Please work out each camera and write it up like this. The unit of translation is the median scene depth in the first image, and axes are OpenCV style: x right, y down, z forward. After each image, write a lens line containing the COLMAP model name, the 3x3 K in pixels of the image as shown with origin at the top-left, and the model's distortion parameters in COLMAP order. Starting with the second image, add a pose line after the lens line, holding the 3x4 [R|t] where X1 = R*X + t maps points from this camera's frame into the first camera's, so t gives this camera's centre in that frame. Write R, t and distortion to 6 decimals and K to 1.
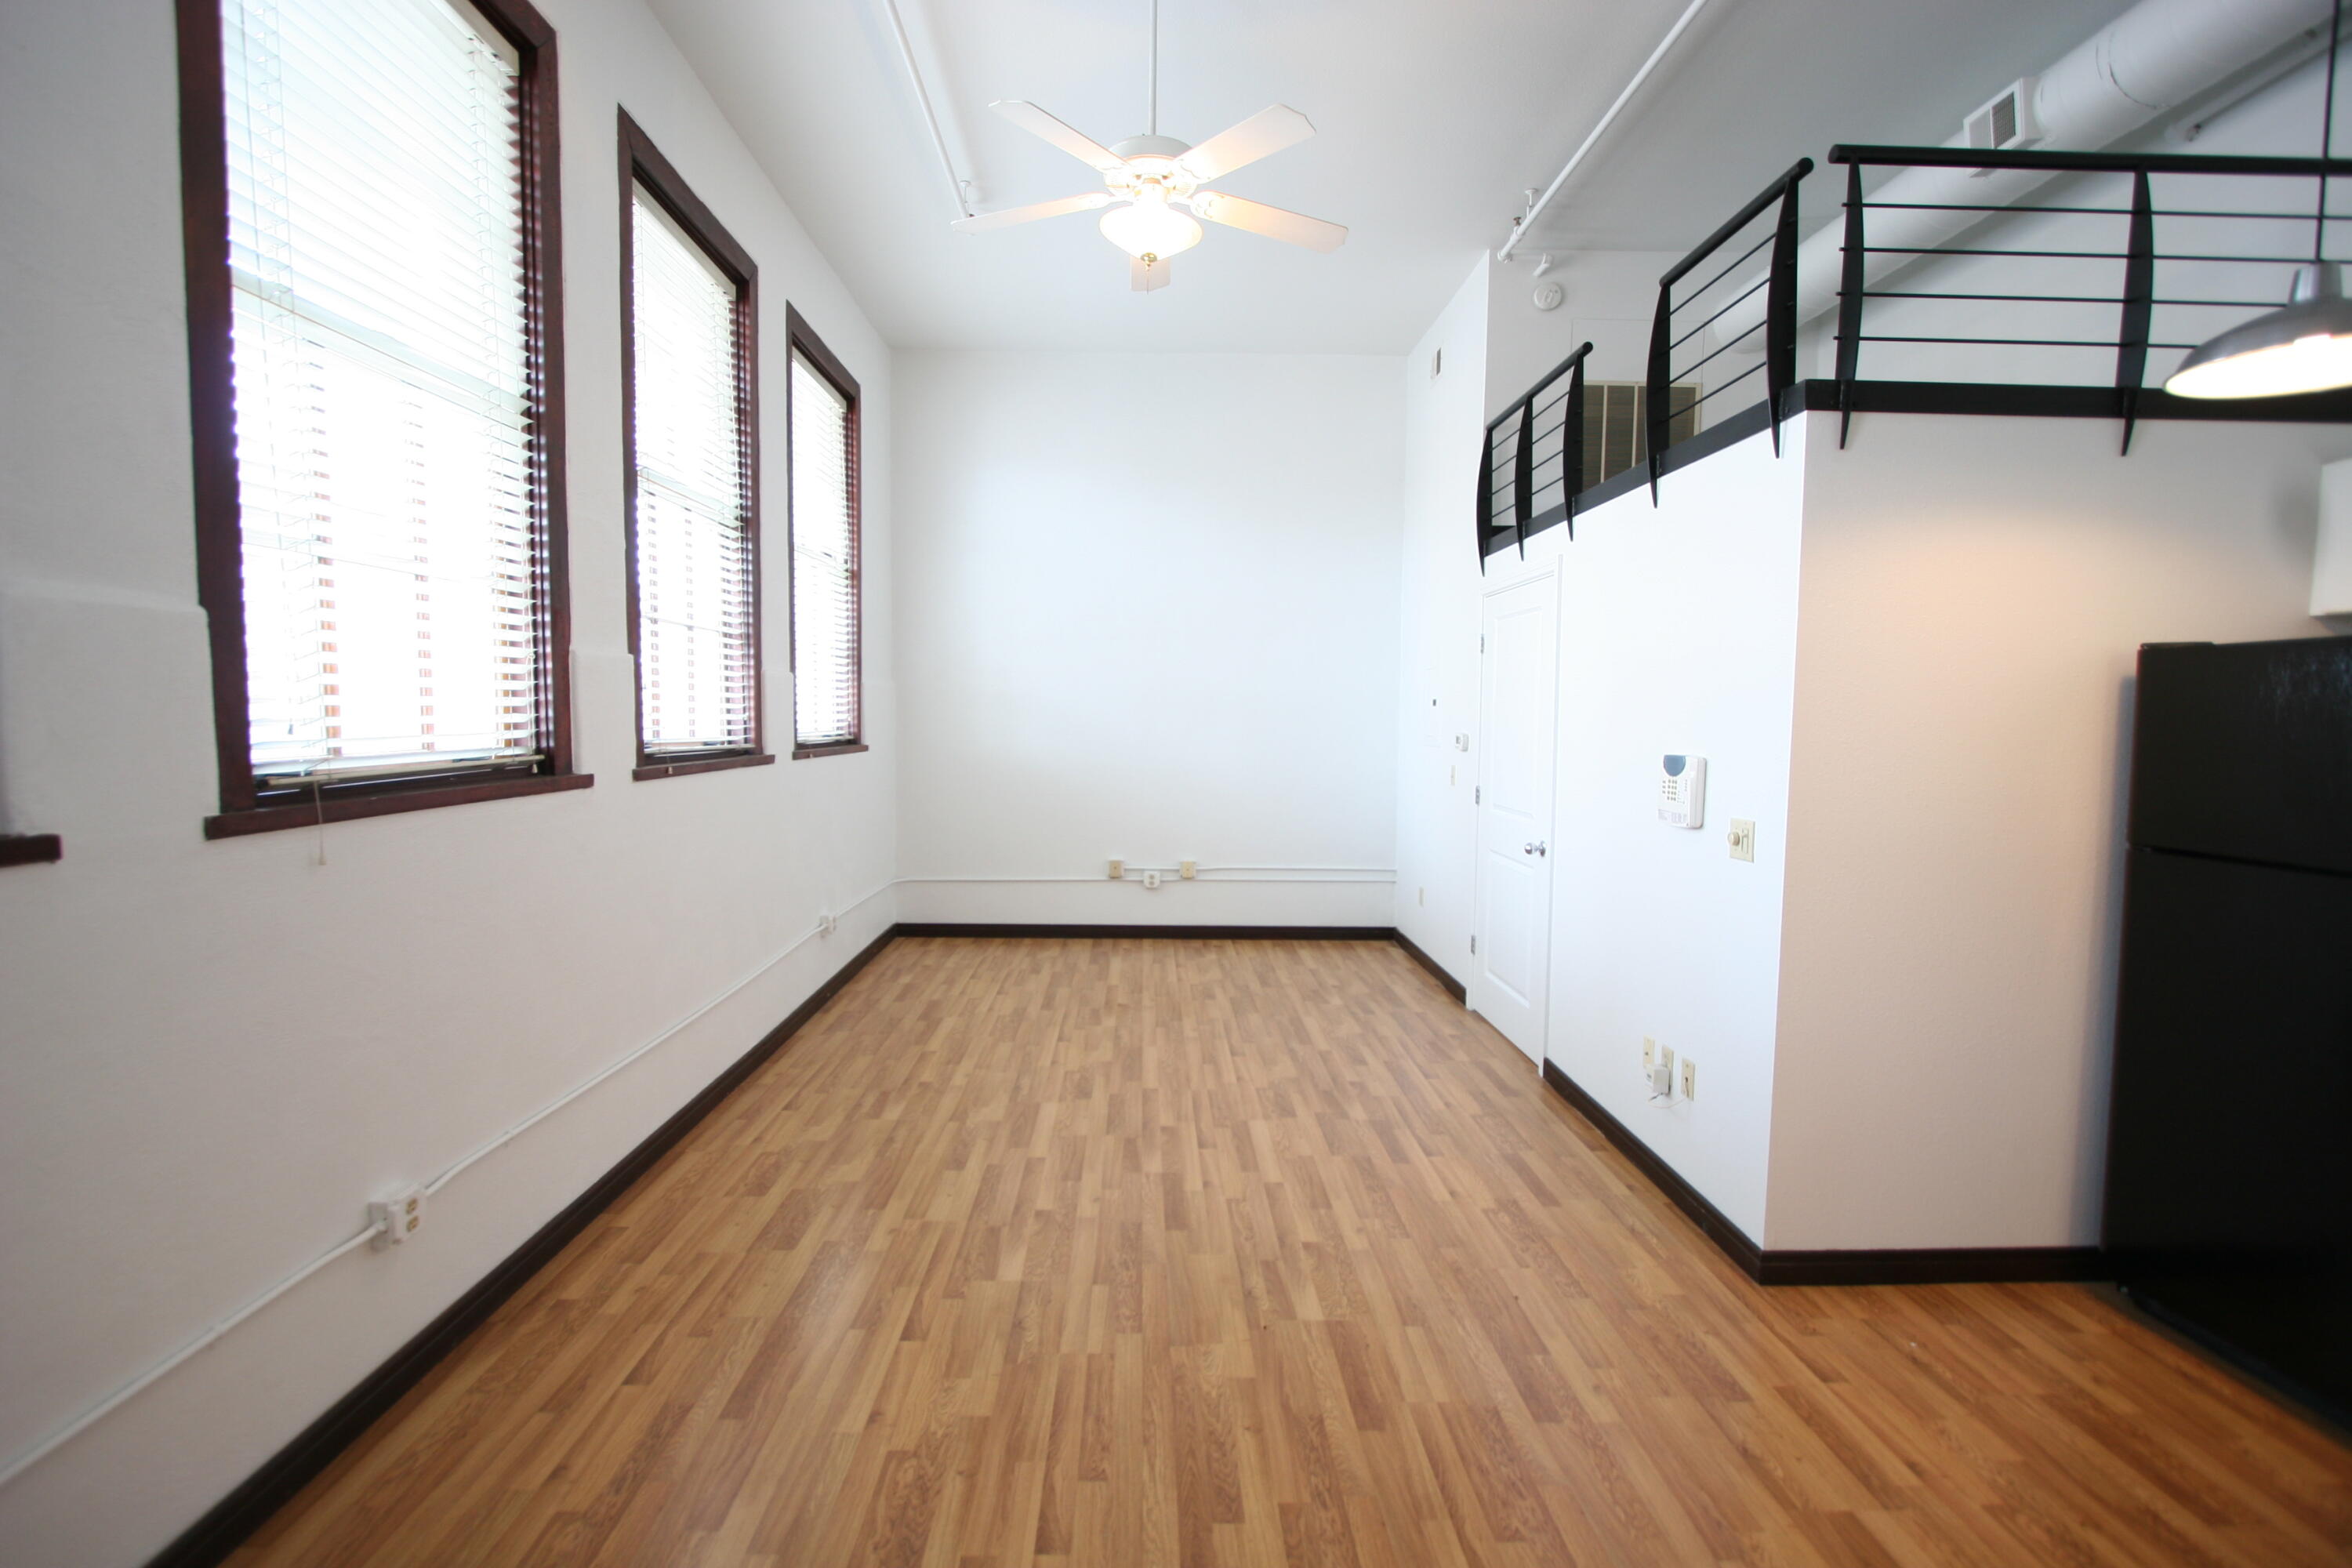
lens RADIAL K [[1073.6, 0, 1156.6], [0, 1073.6, 785.0], [0, 0, 1]] dist [-0.013895, 0.001597]
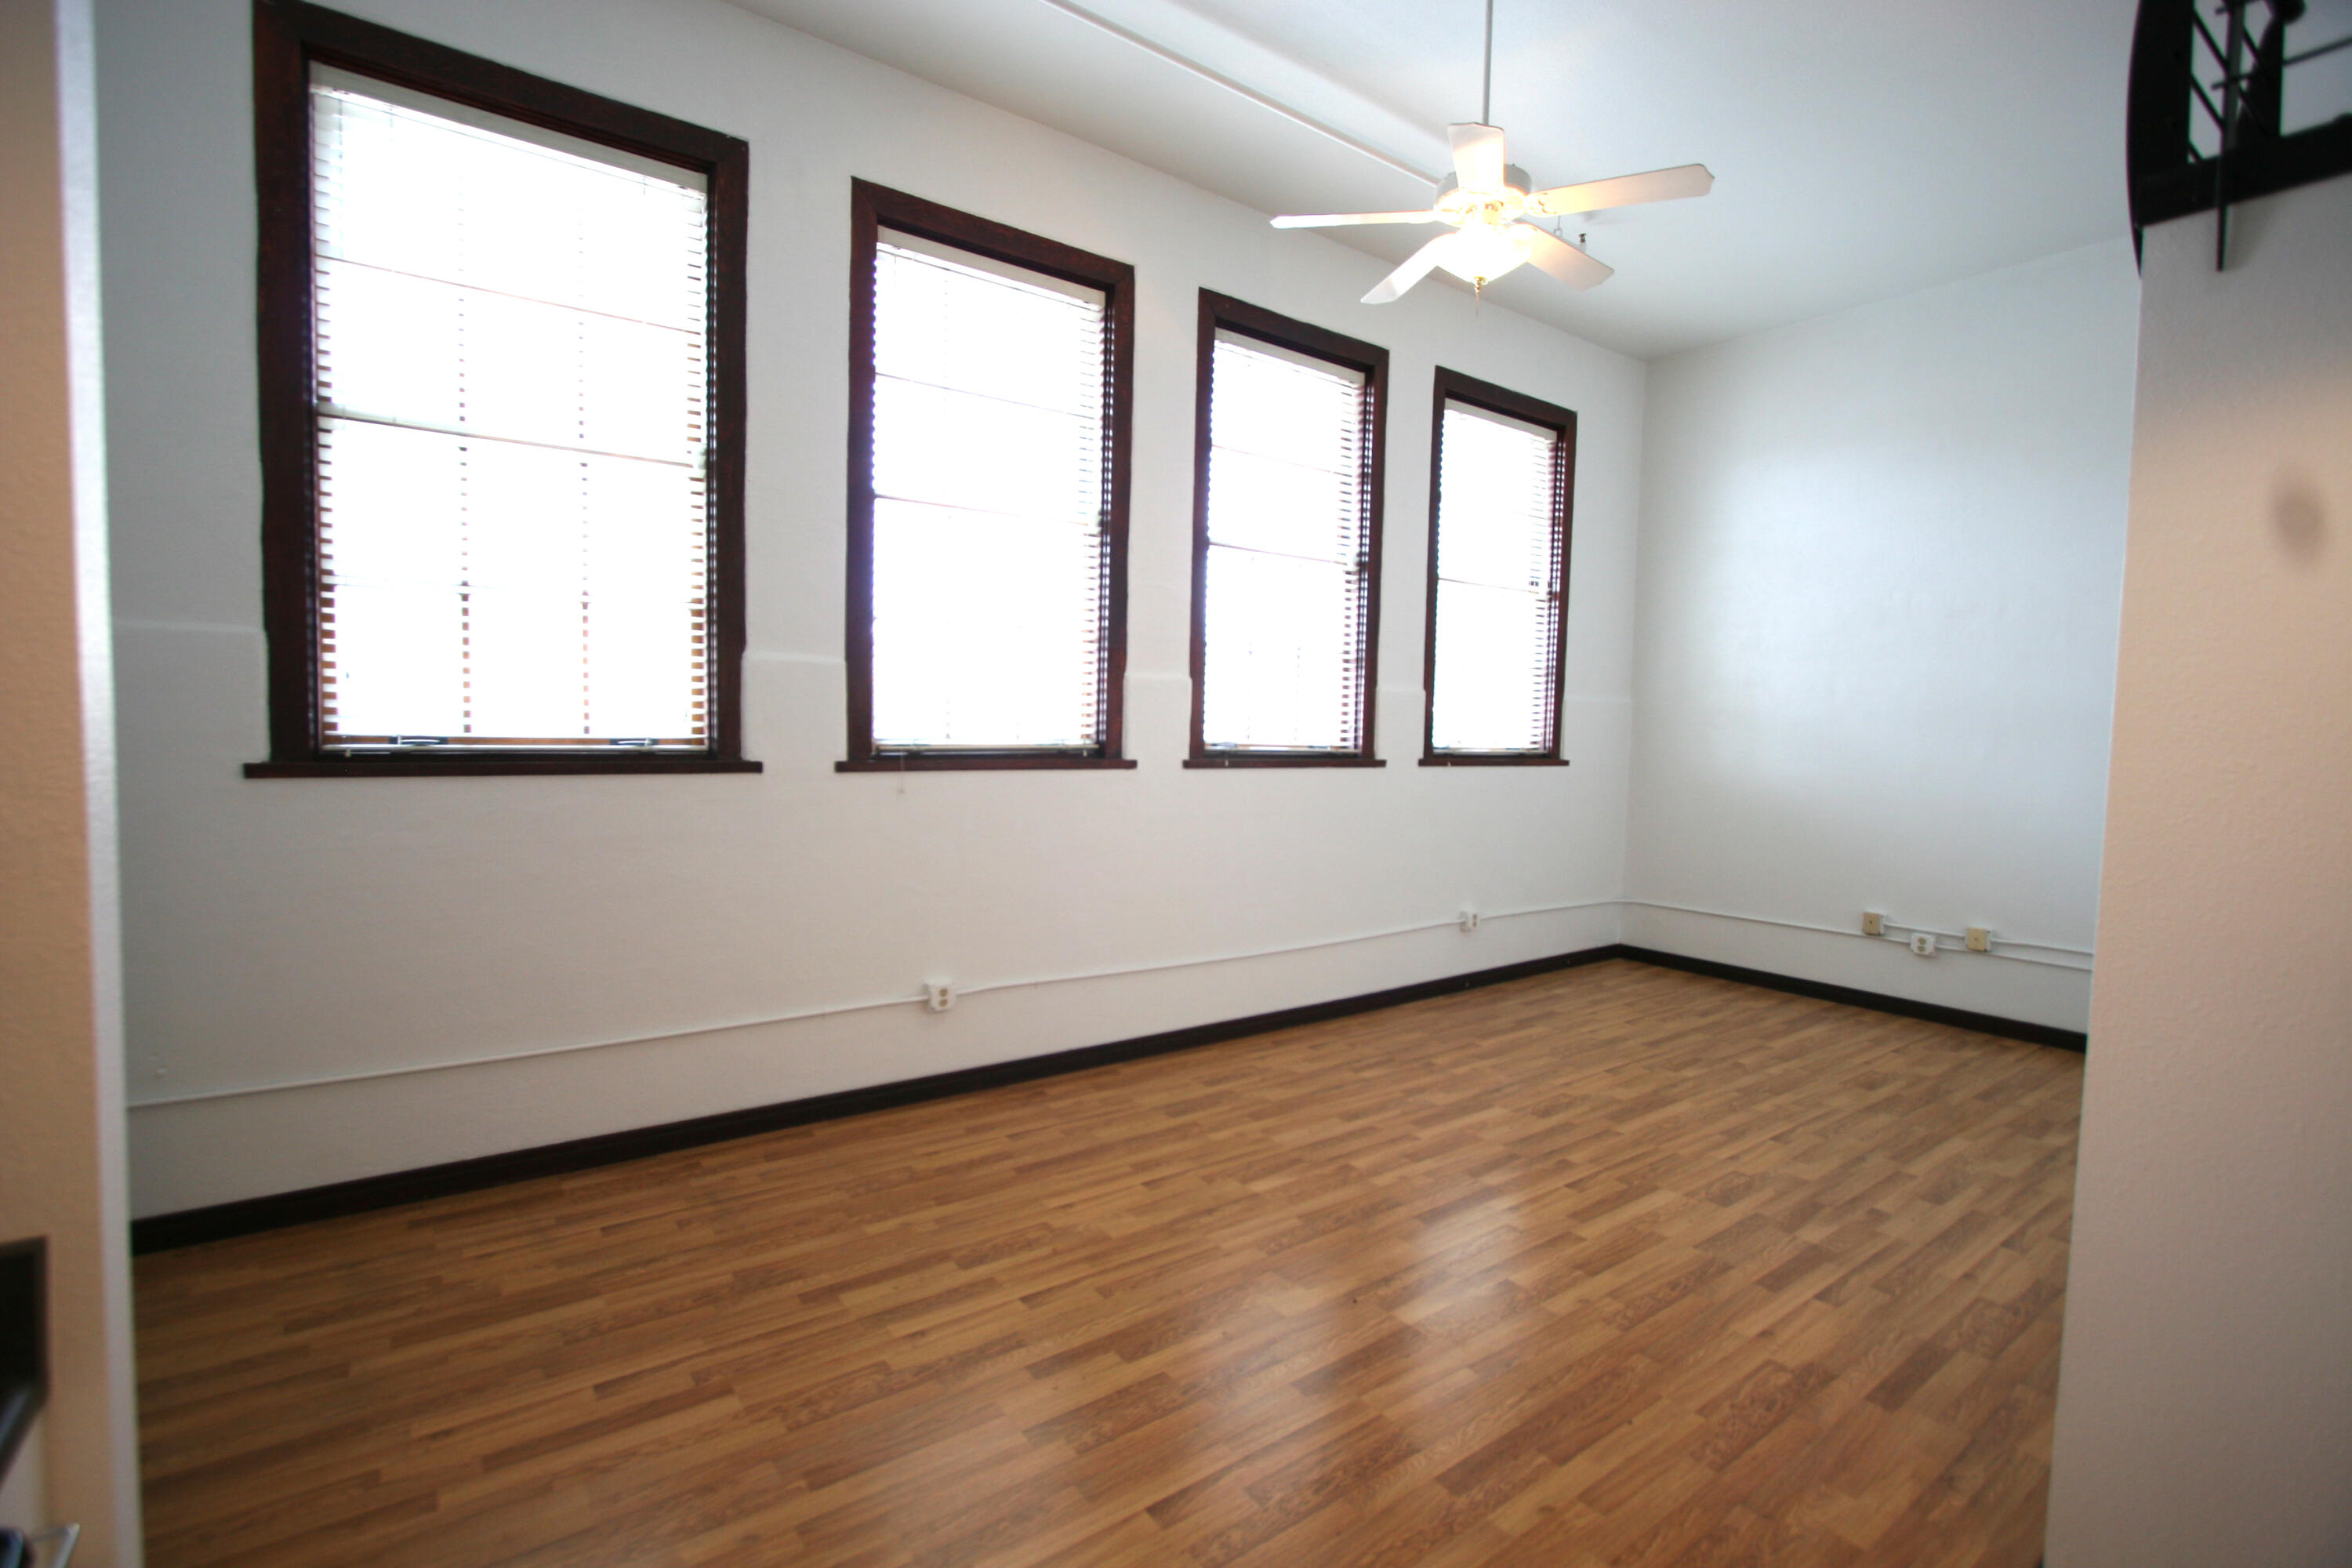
lens RADIAL K [[1073.6, 0, 1151.4], [0, 1073.6, 781.6], [0, 0, 1]] dist [-0.013895, 0.001597]
pose [[0.574354, 0.051342, -0.816995, 0.650350], [-0.072517, 0.997299, 0.011693, 0.000410], [0.815388, 0.052530, 0.576526, 0.162546]]
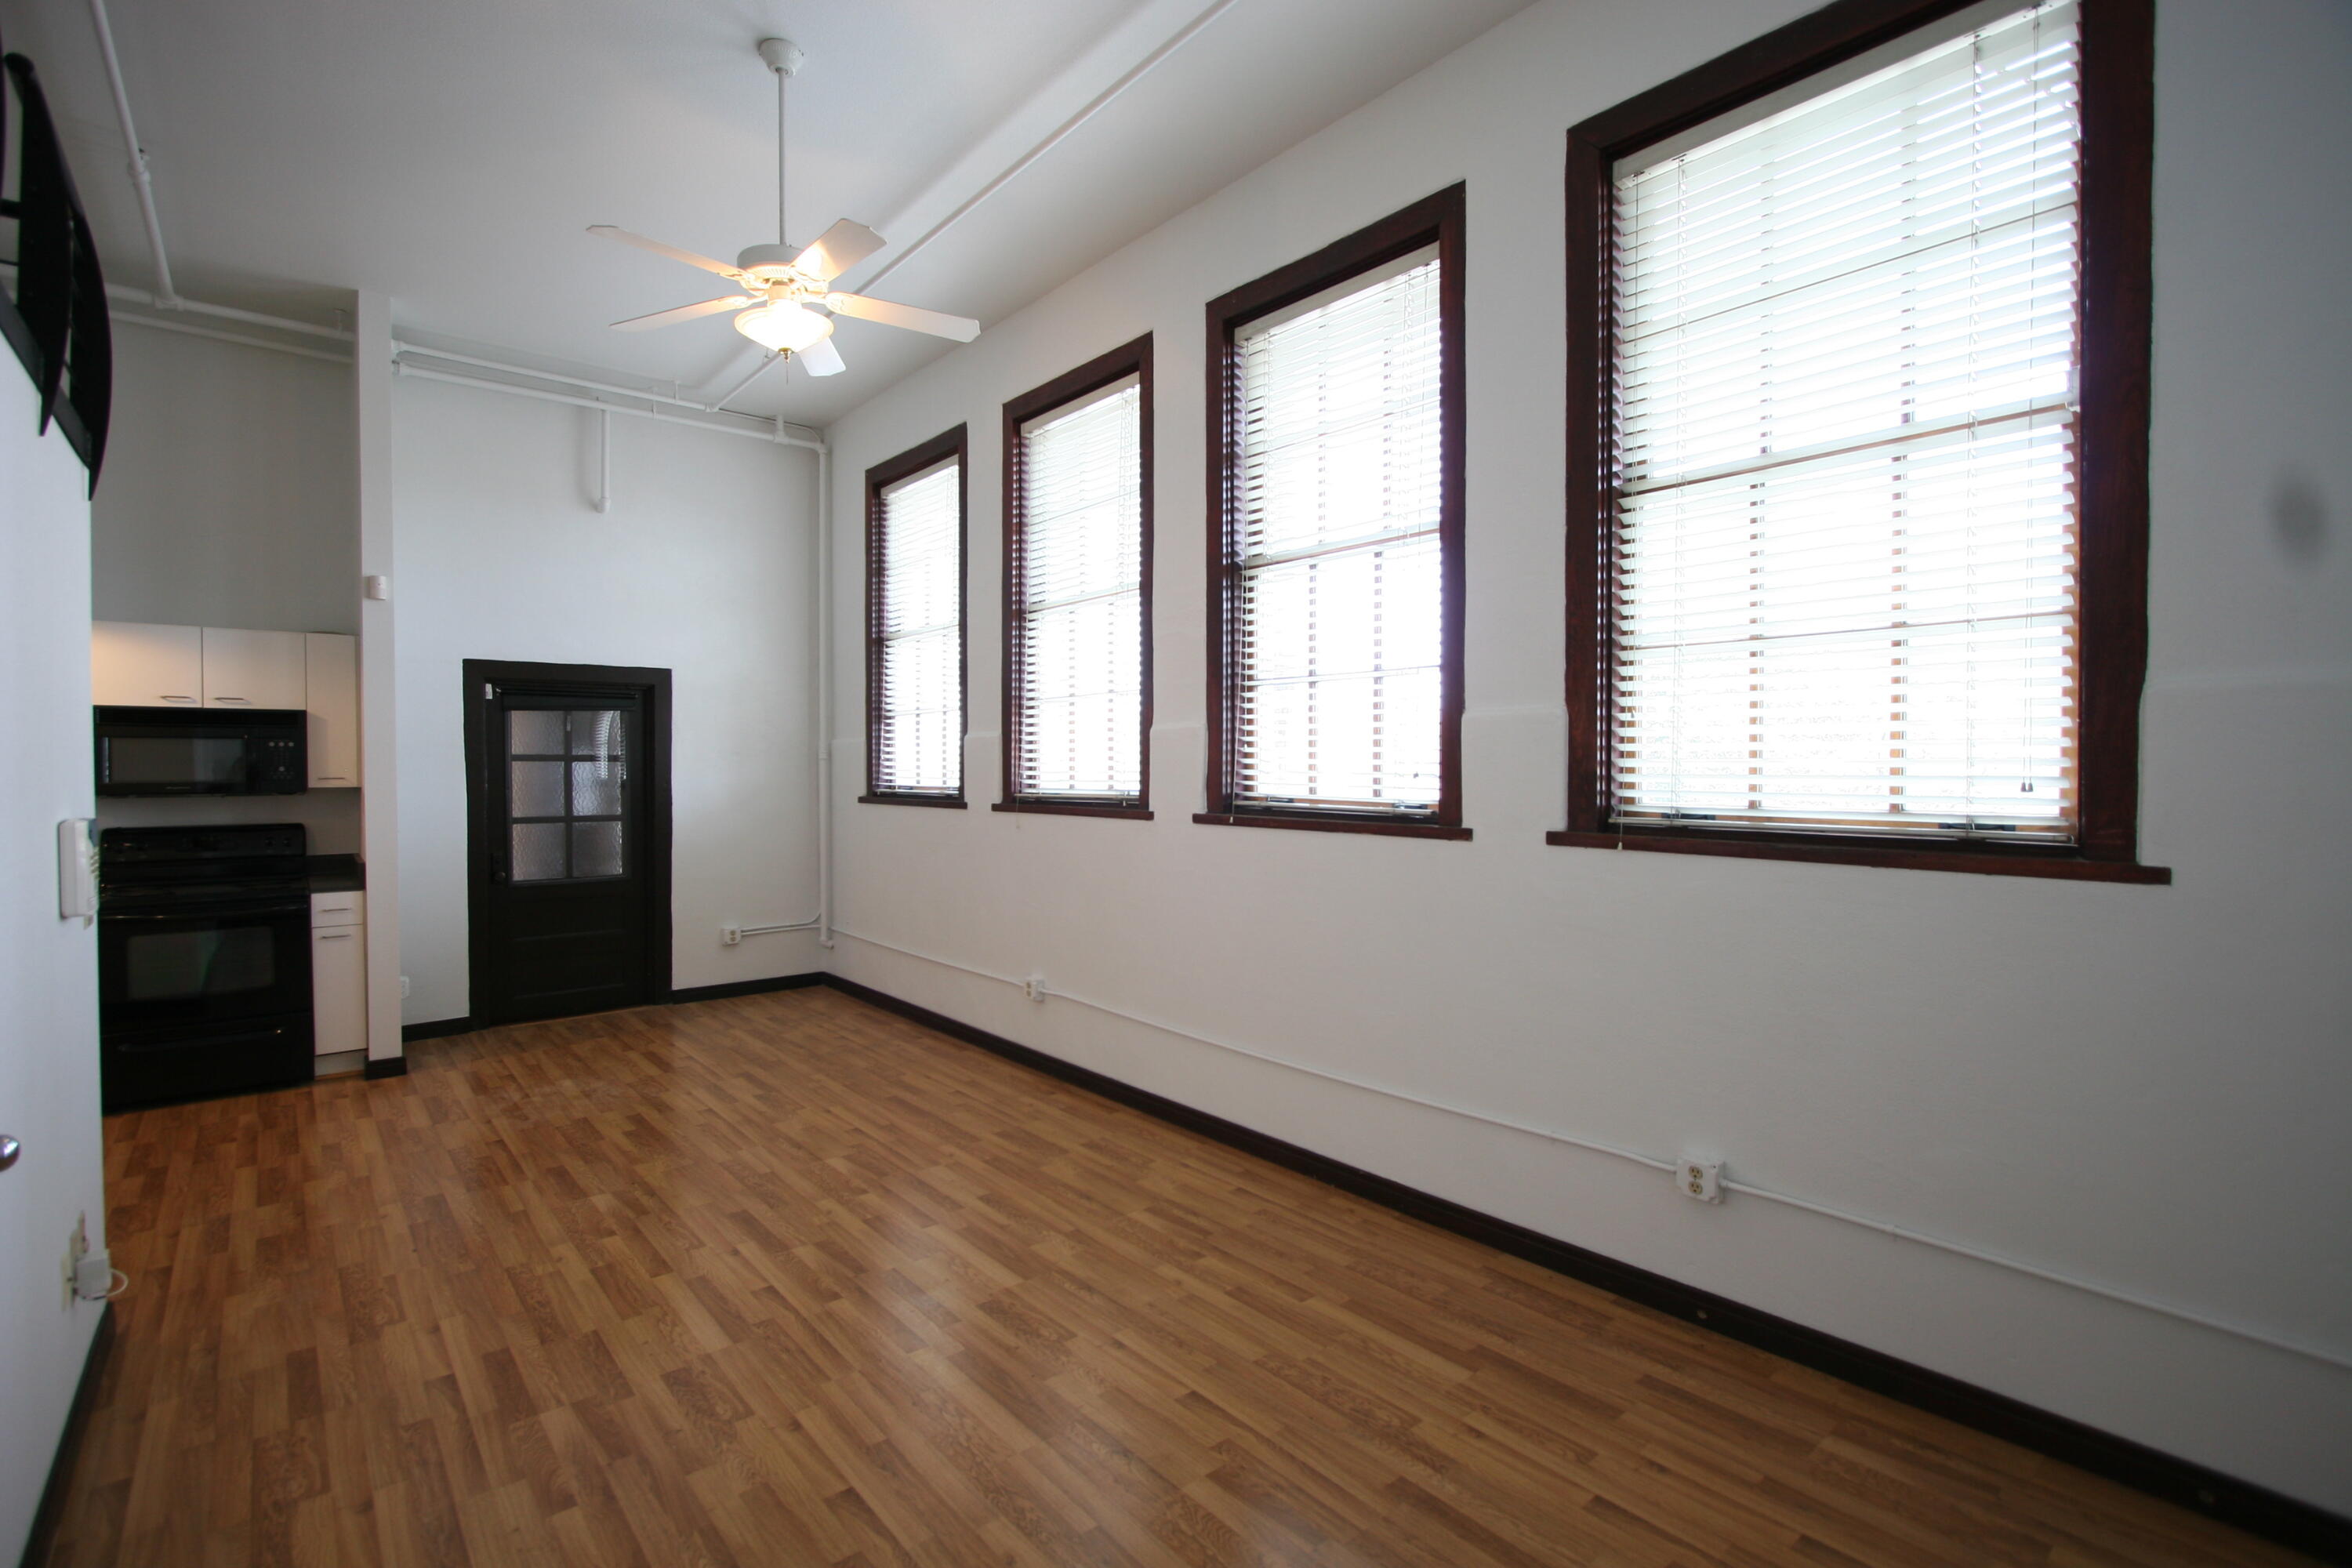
lens RADIAL K [[1073.6, 0, 1158.3], [0, 1073.6, 785.0], [0, 0, 1]] dist [-0.013895, 0.001597]
pose [[-0.775136, 0.003470, -0.631785, 0.371721], [-0.048223, 0.996743, 0.064639, -0.134204], [0.629952, 0.080571, -0.772444, 2.021767]]
